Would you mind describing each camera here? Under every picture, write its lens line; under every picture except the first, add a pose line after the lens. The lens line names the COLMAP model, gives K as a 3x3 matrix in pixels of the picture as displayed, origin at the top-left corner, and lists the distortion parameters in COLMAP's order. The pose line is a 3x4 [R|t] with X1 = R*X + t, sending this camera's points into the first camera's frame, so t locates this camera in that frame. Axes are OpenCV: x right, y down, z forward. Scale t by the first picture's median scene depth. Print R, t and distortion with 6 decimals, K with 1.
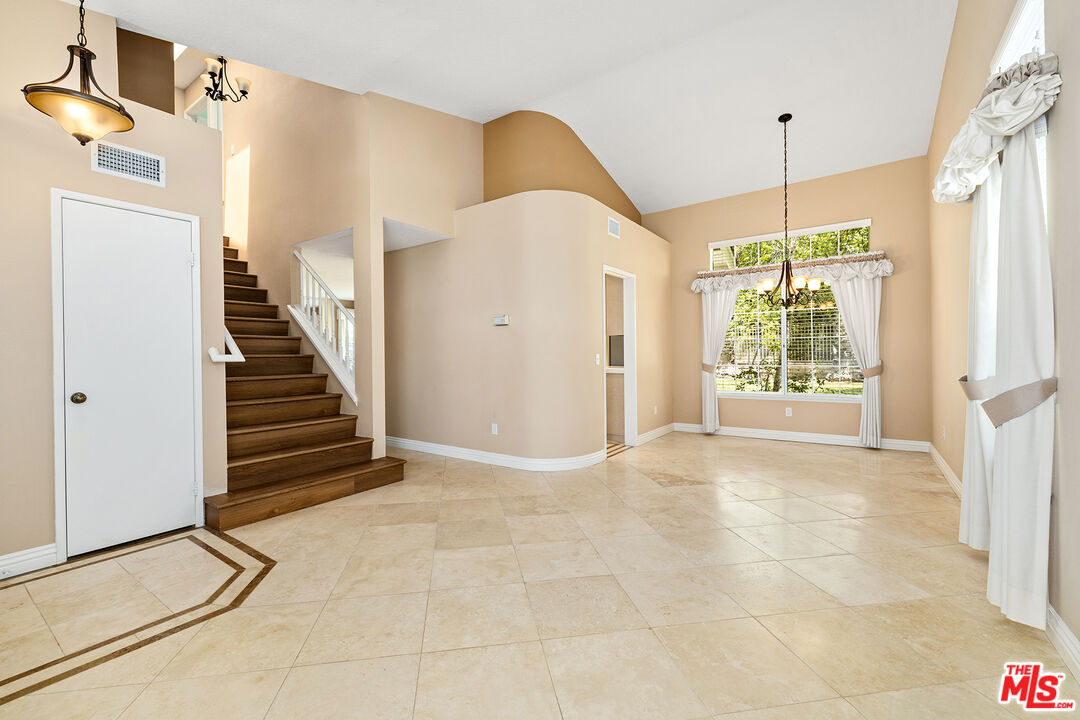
lens RADIAL K [[458.0, 0, 522.3], [0, 458.0, 356.6], [0, 0, 1]] dist [-0.000886, -0.000119]
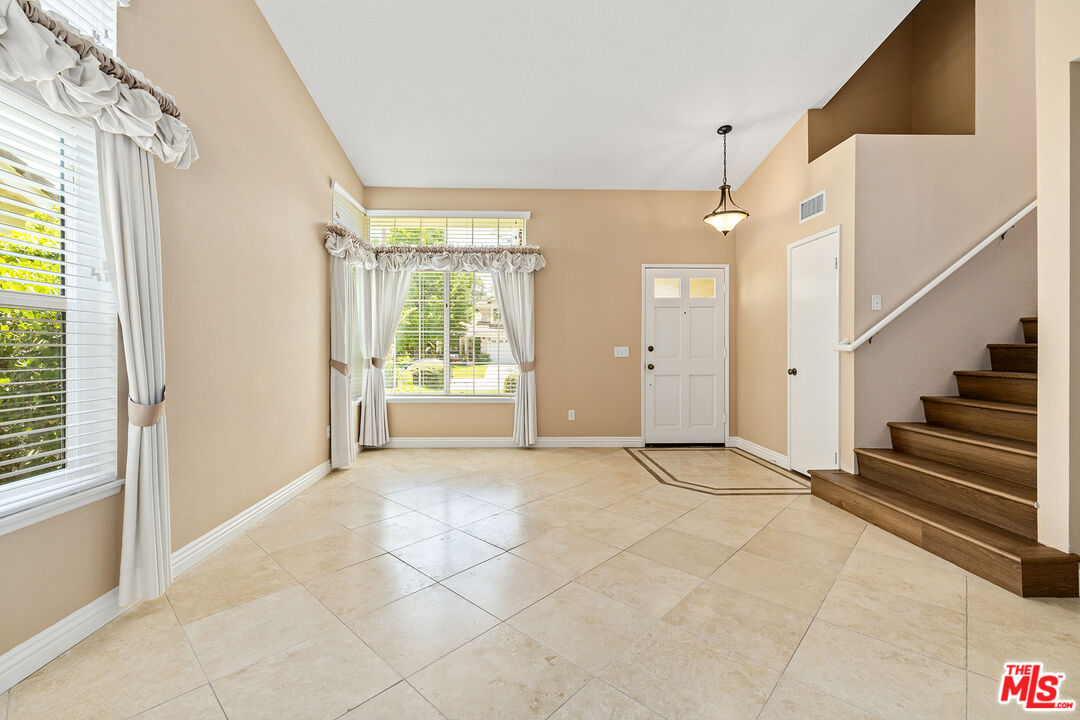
lens RADIAL K [[492.3, 0, 541.8], [0, 492.3, 346.8], [0, 0, 1]] dist [-0.015545, -0.000061]
pose [[-0.780568, 0.007512, -0.625026, 0.362606], [0.003095, 0.999962, 0.008154, -0.006174], [0.625063, 0.004430, -0.780562, 0.829160]]
